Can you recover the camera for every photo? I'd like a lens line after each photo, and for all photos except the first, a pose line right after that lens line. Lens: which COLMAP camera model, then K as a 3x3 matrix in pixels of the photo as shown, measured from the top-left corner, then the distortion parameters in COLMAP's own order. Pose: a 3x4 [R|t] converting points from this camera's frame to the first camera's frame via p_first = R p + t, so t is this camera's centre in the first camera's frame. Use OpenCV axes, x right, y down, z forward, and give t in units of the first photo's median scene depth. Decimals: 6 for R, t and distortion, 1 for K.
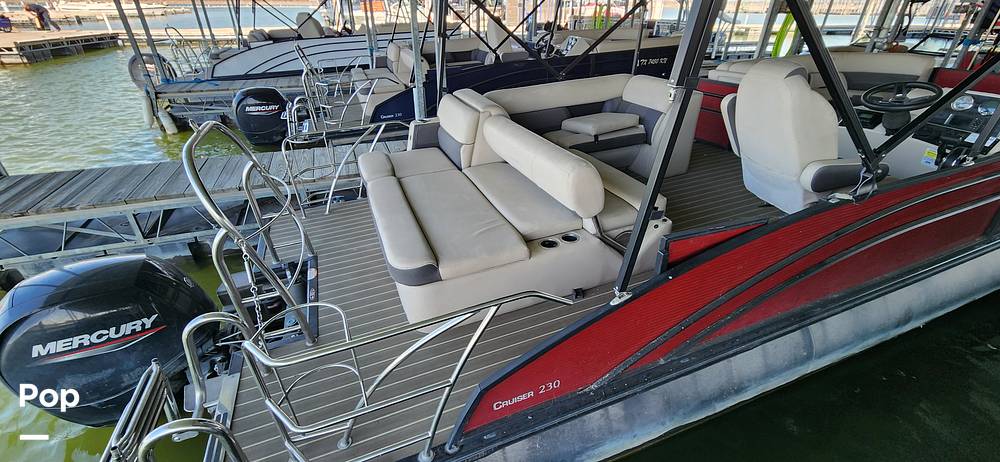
lens RADIAL K [[406.8, 0, 503.2], [0, 406.8, 234.2], [0, 0, 1]] dist [0.003986, -0.000061]
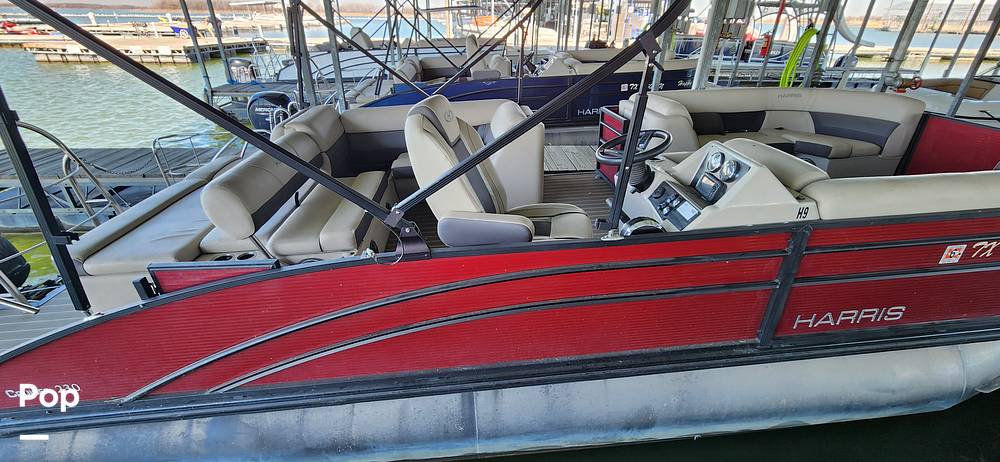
lens RADIAL K [[406.8, 0, 503.2], [0, 406.8, 234.2], [0, 0, 1]] dist [0.003986, -0.000061]
pose [[0.958256, 0.141160, -0.248634, 0.251130], [-0.147637, 0.989013, -0.007501, -0.032425], [0.244843, 0.043896, 0.968569, 0.039969]]
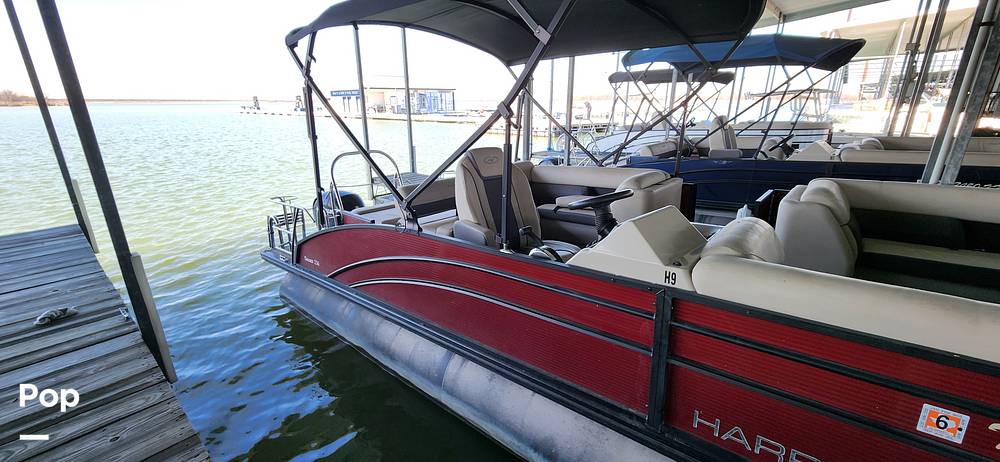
lens RADIAL K [[406.8, 0, 503.2], [0, 406.8, 234.2], [0, 0, 1]] dist [0.003986, -0.000061]
pose [[0.463517, 0.261651, -0.846576, 0.442593], [-0.422607, 0.905023, 0.048330, -0.058169], [0.778817, 0.335367, 0.530069, 0.094603]]
